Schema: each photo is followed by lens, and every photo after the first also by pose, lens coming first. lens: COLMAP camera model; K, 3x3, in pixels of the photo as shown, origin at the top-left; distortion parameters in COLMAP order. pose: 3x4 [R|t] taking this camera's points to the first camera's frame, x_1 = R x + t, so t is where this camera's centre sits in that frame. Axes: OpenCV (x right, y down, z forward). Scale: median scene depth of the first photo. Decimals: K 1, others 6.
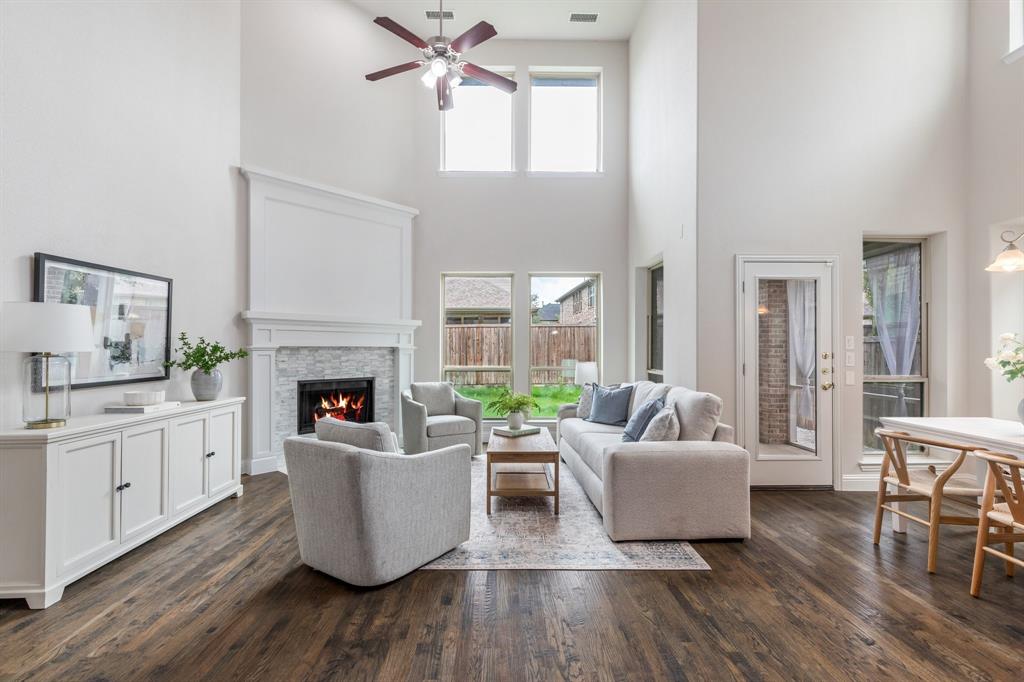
lens RADIAL K [[468.2, 0, 516.5], [0, 468.2, 344.0], [0, 0, 1]] dist [0.009678, -0.002297]
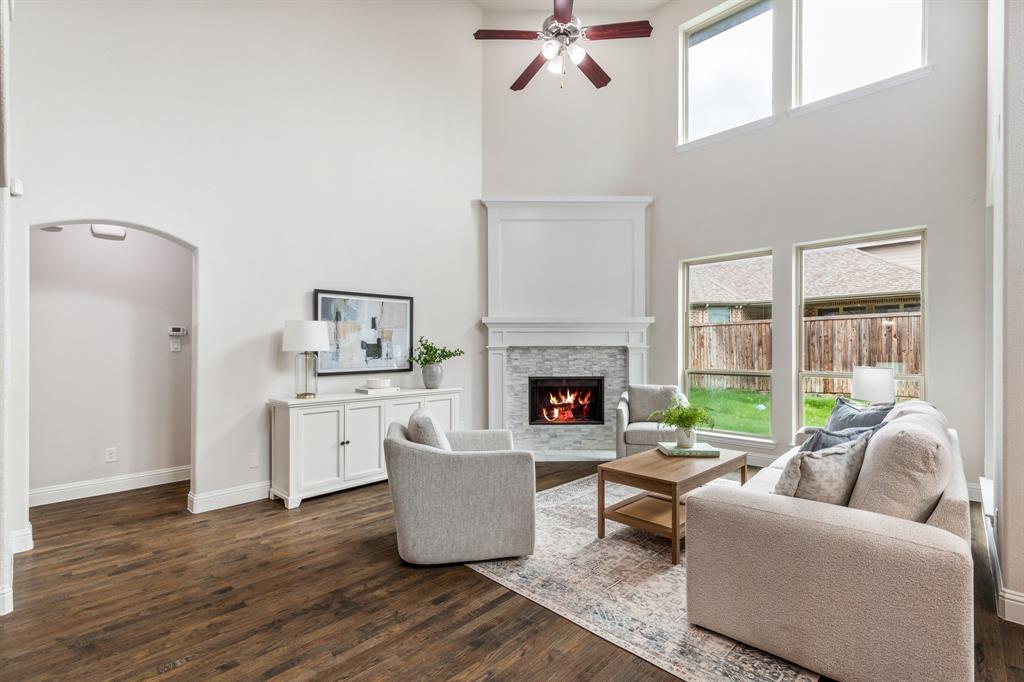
lens RADIAL K [[468.2, 0, 513.2], [0, 468.2, 347.9], [0, 0, 1]] dist [0.009678, -0.002297]
pose [[0.696633, -0.003329, -0.717420, 0.437552], [0.010999, 0.999921, 0.006041, 0.002646], [0.717343, -0.012099, 0.696615, 0.271440]]
